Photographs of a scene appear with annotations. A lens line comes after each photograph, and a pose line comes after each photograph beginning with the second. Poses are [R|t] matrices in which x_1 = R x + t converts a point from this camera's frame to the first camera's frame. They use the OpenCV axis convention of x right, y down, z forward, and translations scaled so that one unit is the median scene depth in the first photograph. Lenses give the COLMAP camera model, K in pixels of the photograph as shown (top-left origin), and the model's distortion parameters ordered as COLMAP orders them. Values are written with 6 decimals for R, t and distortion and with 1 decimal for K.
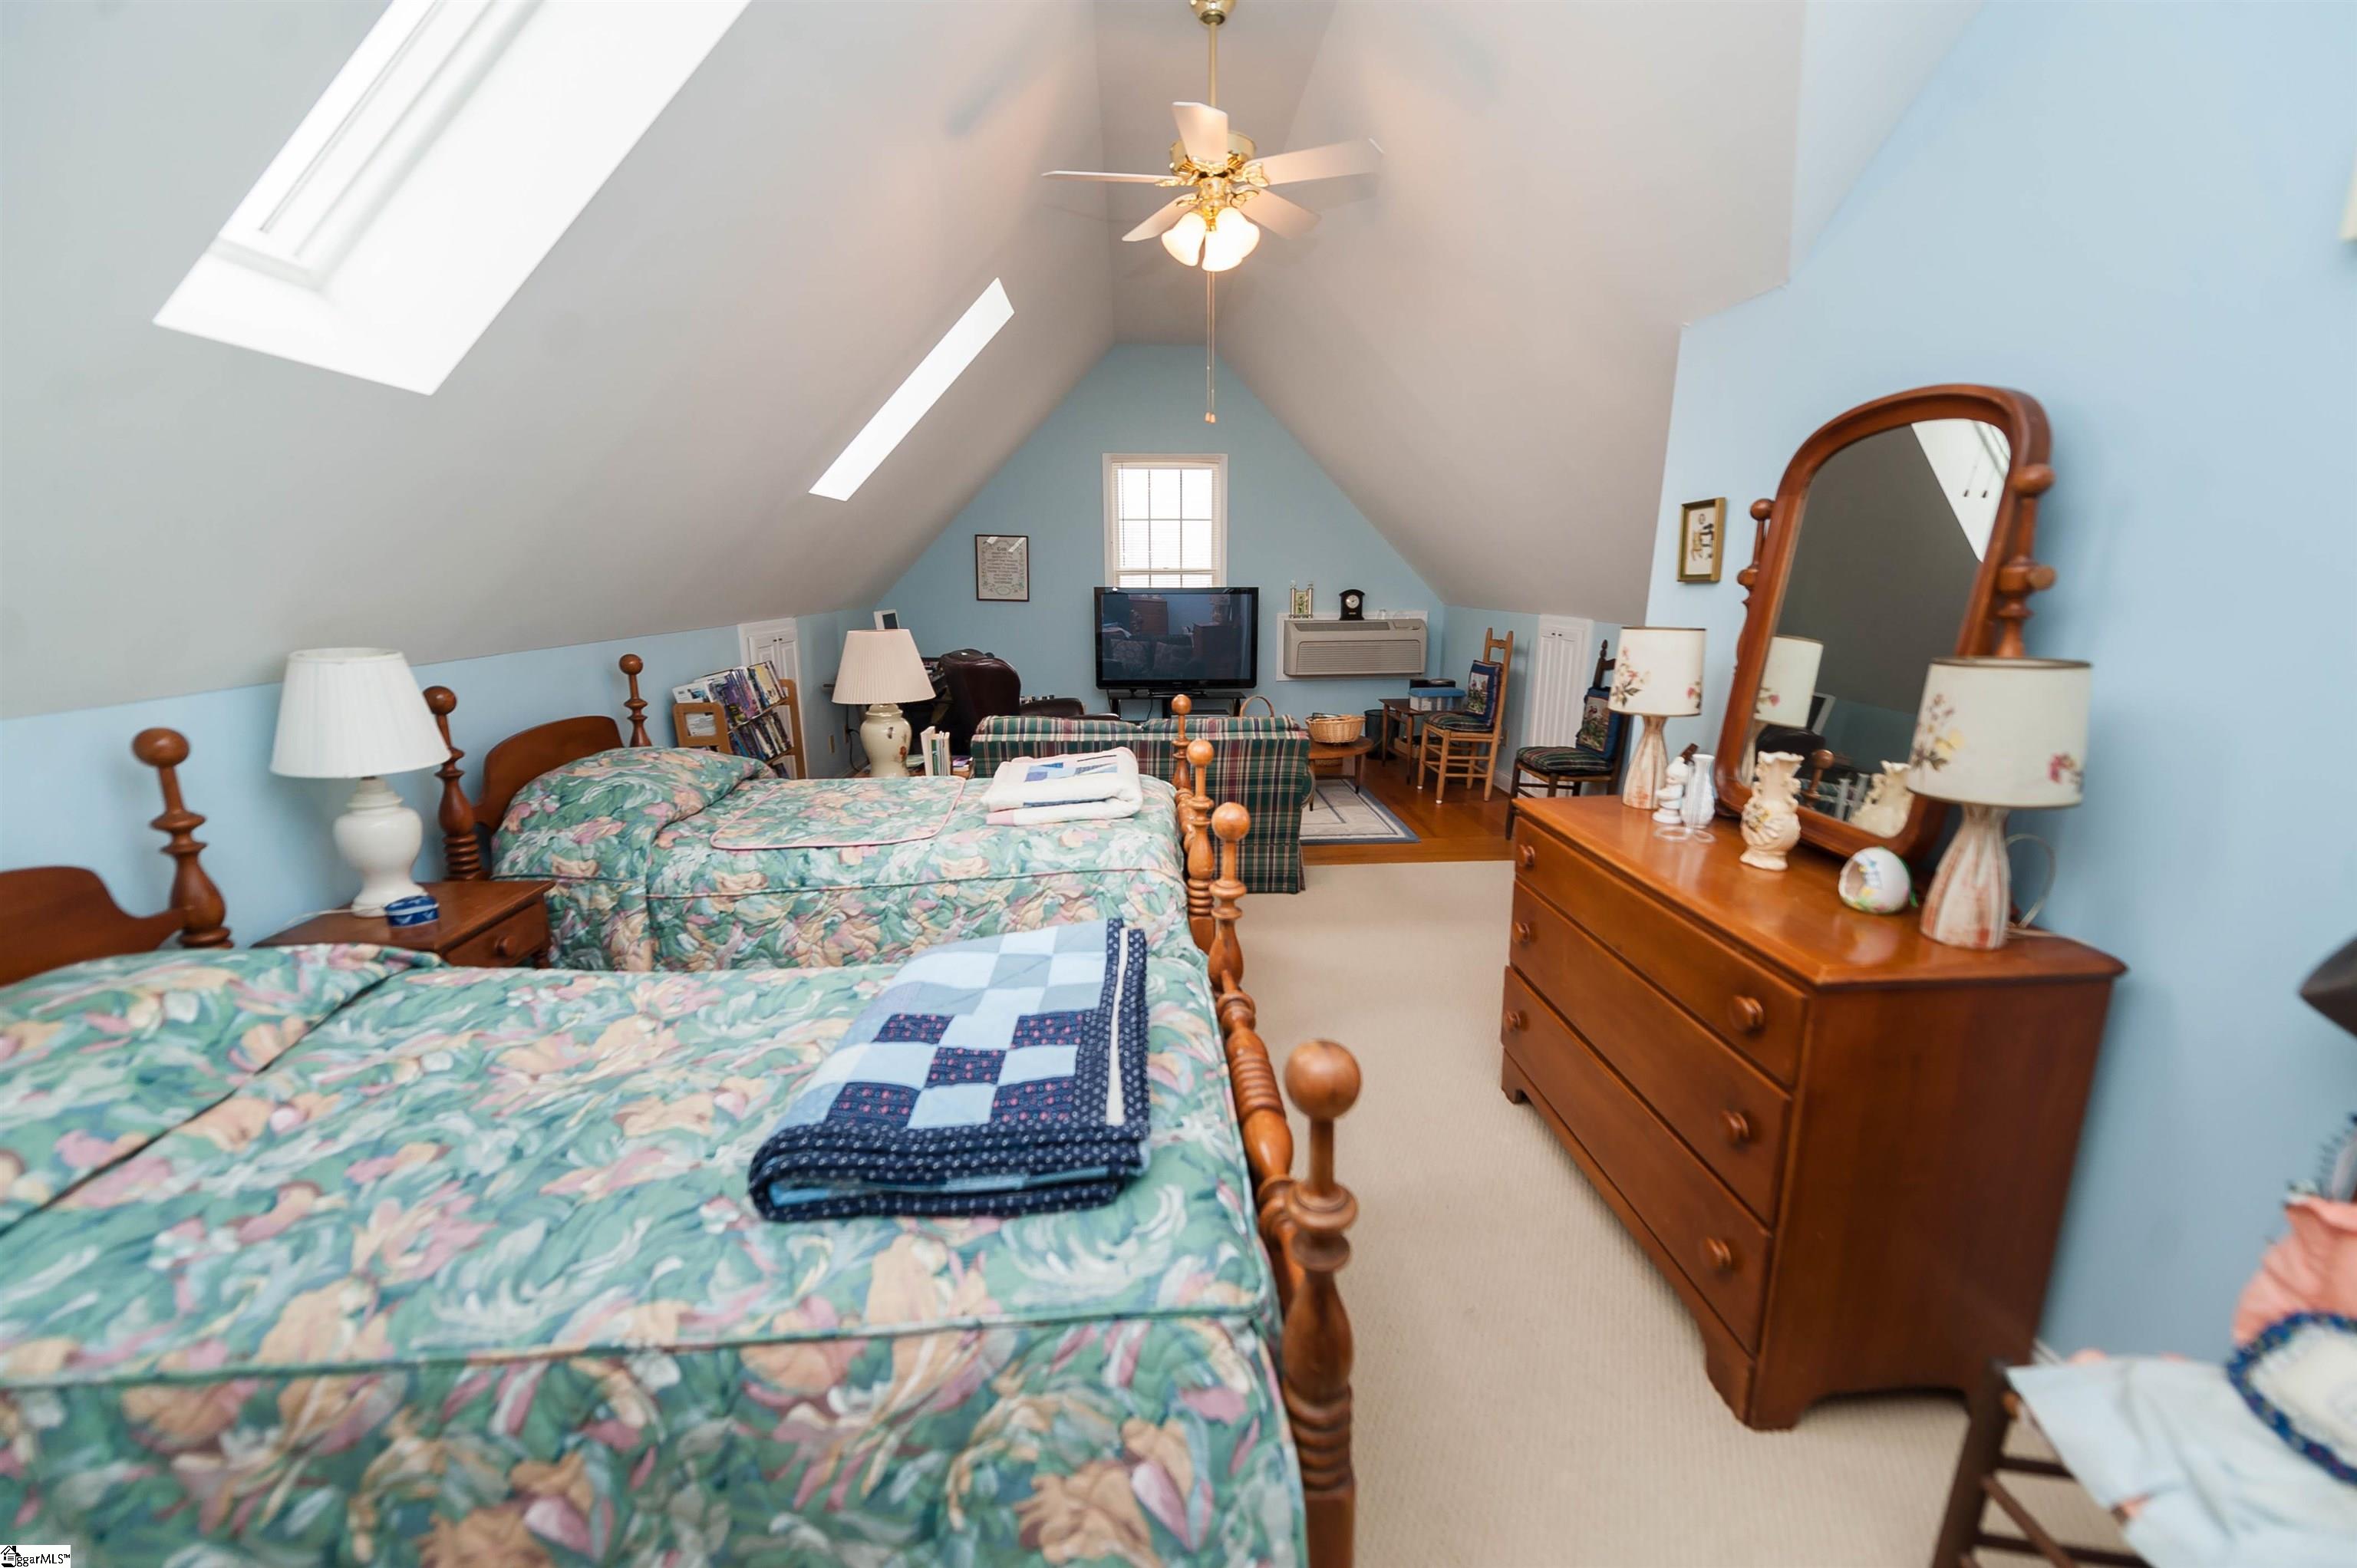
lens RADIAL K [[931.7, 0, 1183.9], [0, 931.7, 812.4], [0, 0, 1]] dist [0.009326, -0.000044]
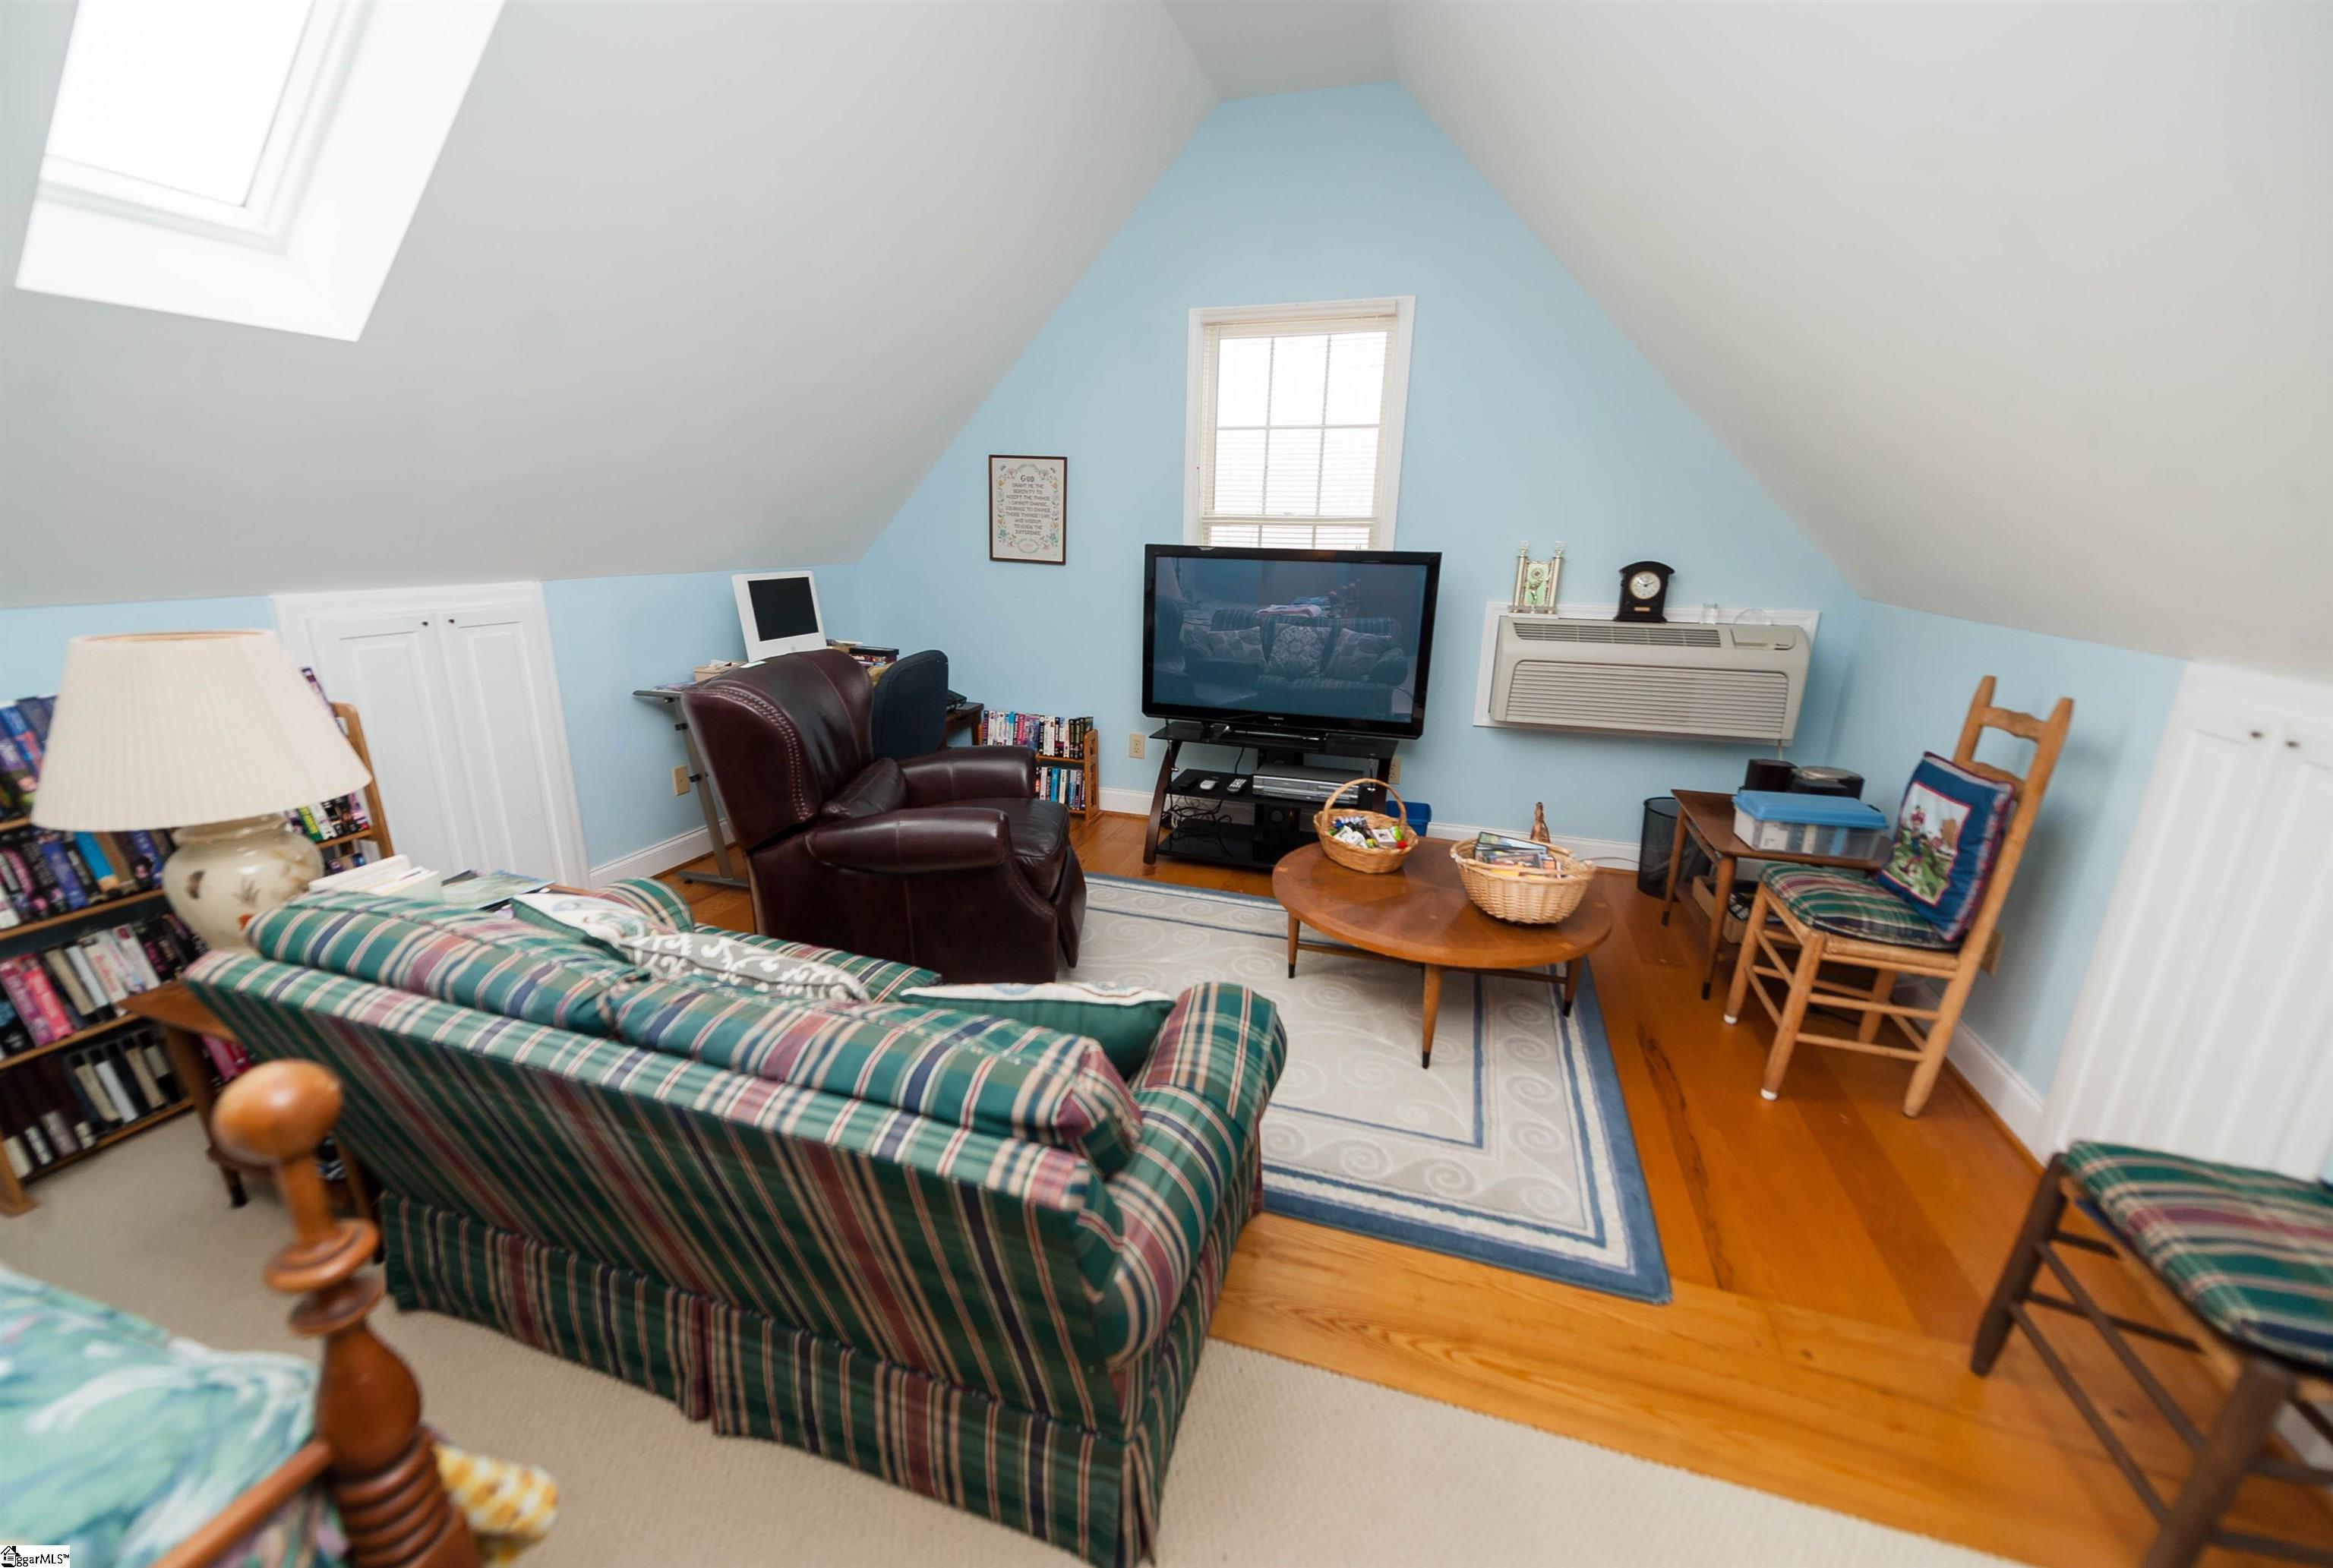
lens RADIAL K [[928.8, 0, 1158.8], [0, 928.8, 792.9], [0, 0, 1]] dist [0.019469, -0.006179]
pose [[0.933095, 0.119020, -0.339363, 0.125568], [-0.108233, 0.992836, 0.050611, -0.116156], [0.342956, -0.010494, 0.939293, 0.448480]]
